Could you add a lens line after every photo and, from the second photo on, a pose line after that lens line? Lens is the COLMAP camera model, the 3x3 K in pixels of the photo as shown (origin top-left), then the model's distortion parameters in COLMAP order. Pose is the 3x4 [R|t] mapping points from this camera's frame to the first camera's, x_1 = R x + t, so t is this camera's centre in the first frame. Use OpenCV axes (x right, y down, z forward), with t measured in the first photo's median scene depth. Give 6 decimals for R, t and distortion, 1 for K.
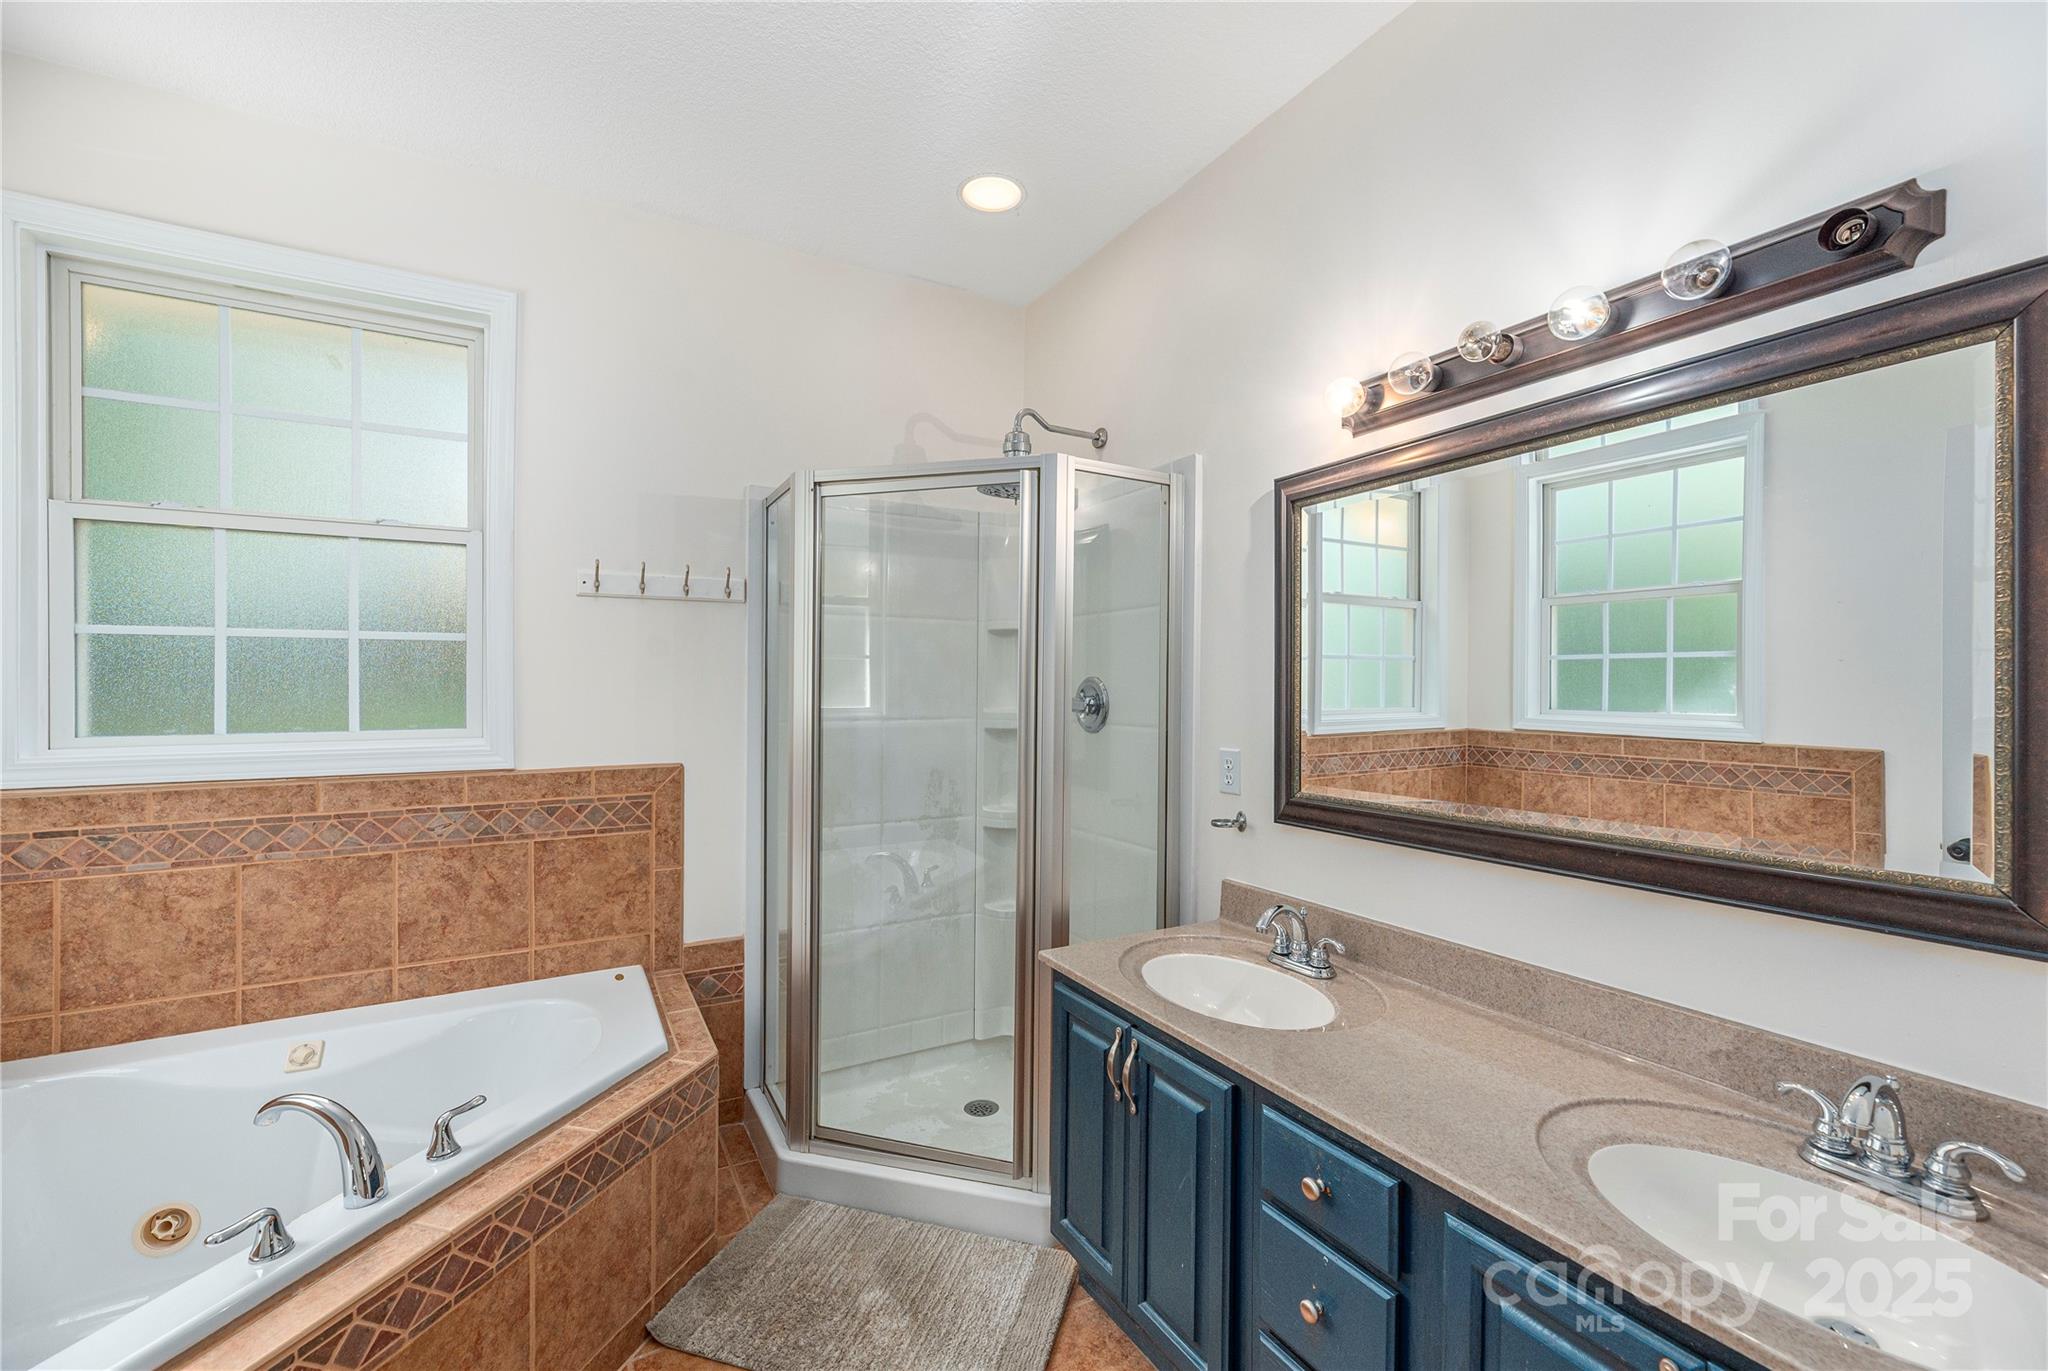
lens RADIAL K [[843.8, 0, 1019.0], [0, 843.8, 684.2], [0, 0, 1]] dist [0.001450, 0.000011]
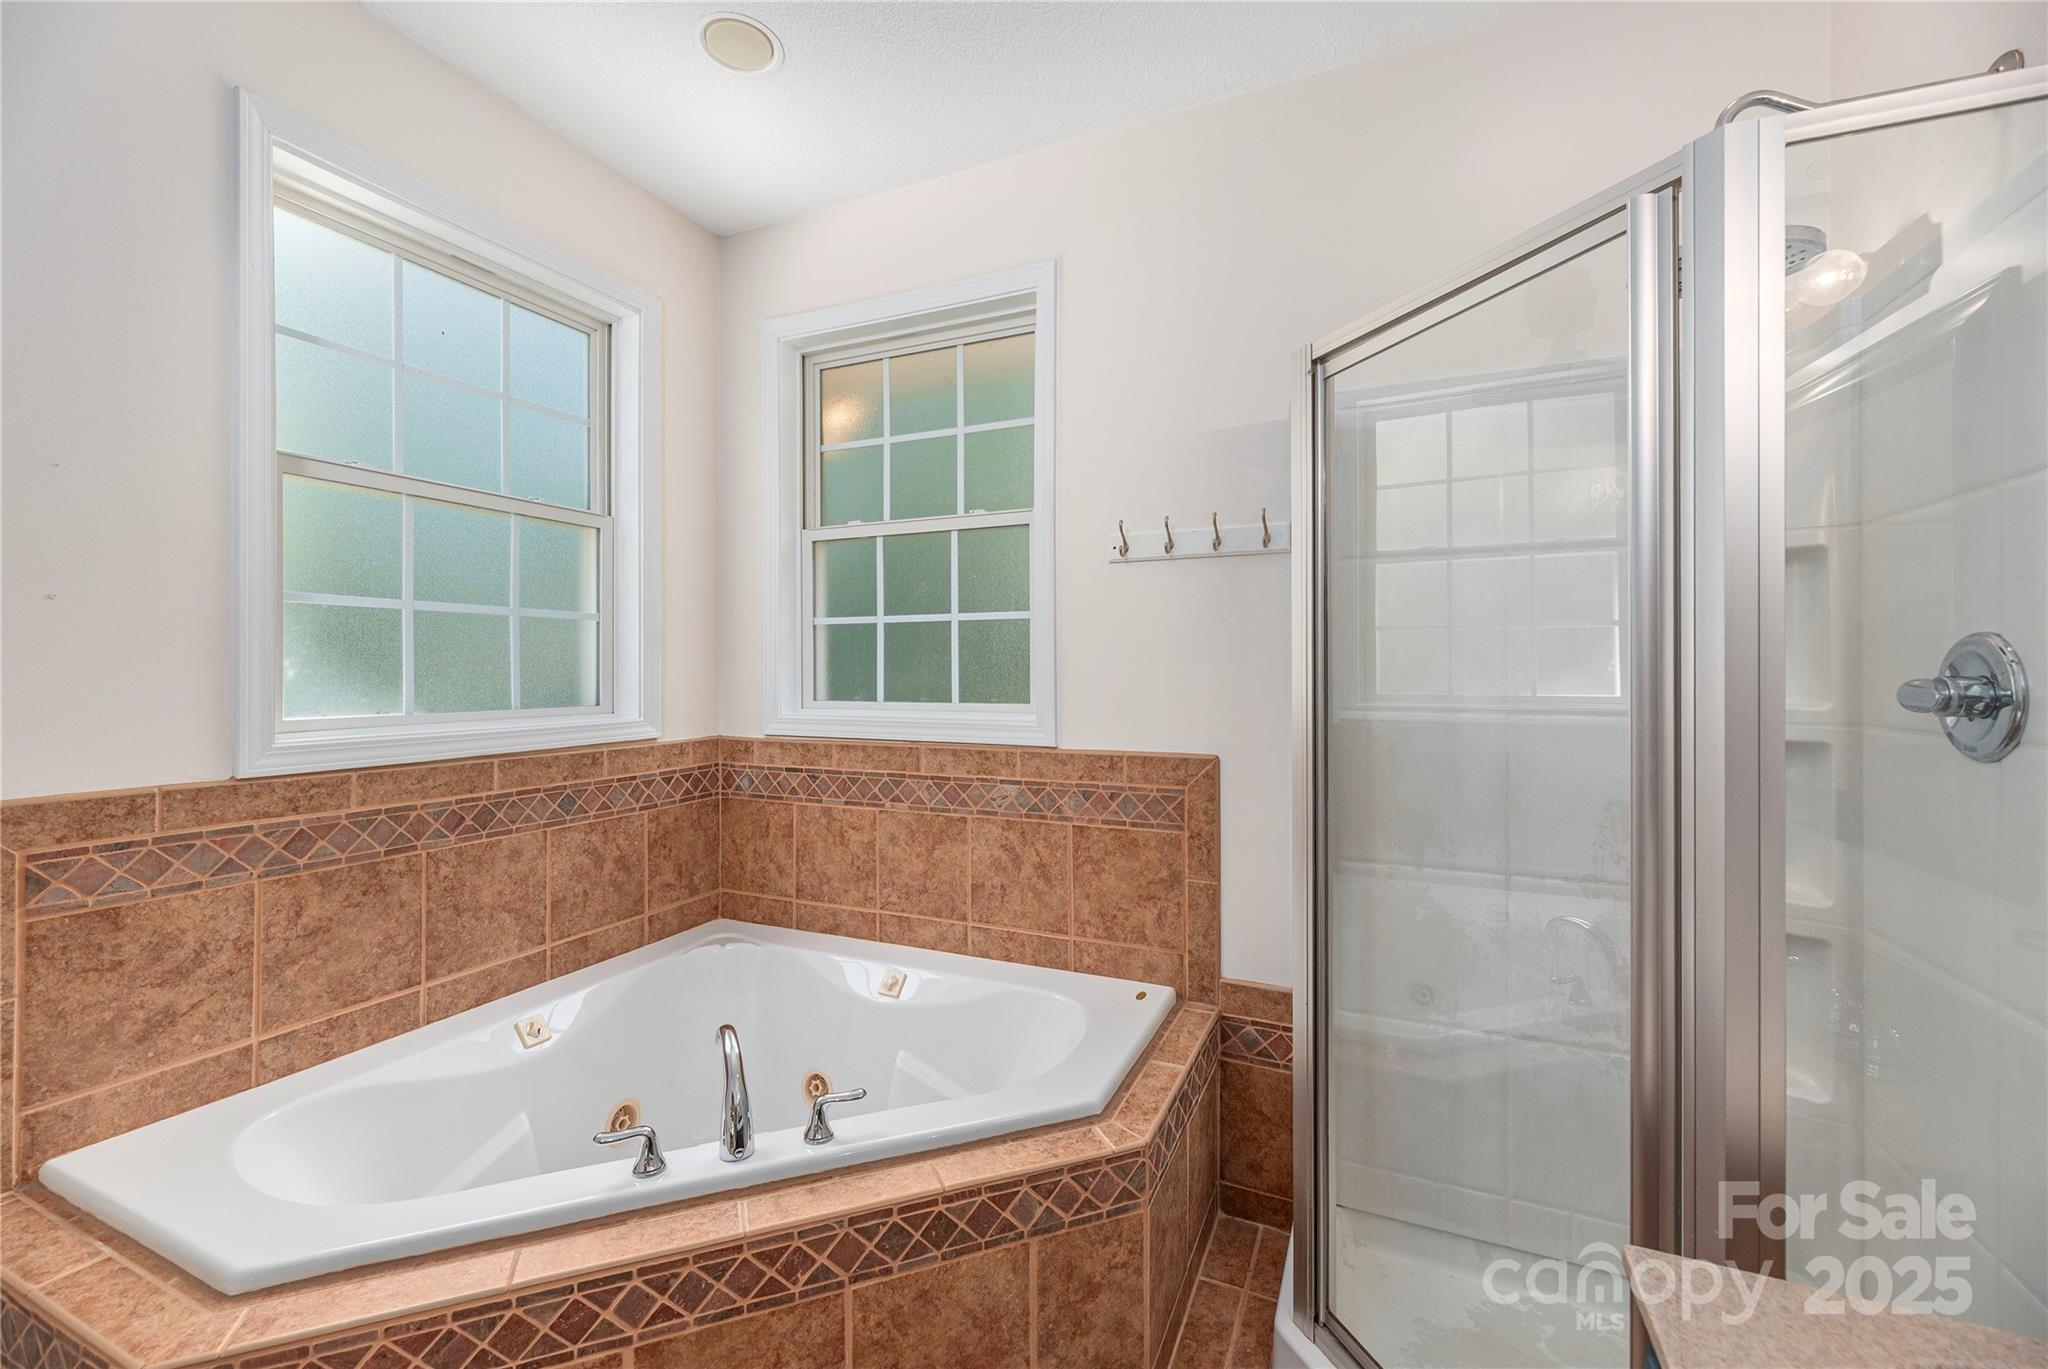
lens RADIAL K [[843.8, 0, 1020.8], [0, 843.8, 656.5], [0, 0, 1]] dist [0.001450, 0.000011]
pose [[0.596801, -0.012611, -0.802290, 0.177061], [0.000881, 0.999886, -0.015062, 0.011705], [0.802389, 0.008282, 0.596744, 0.431497]]
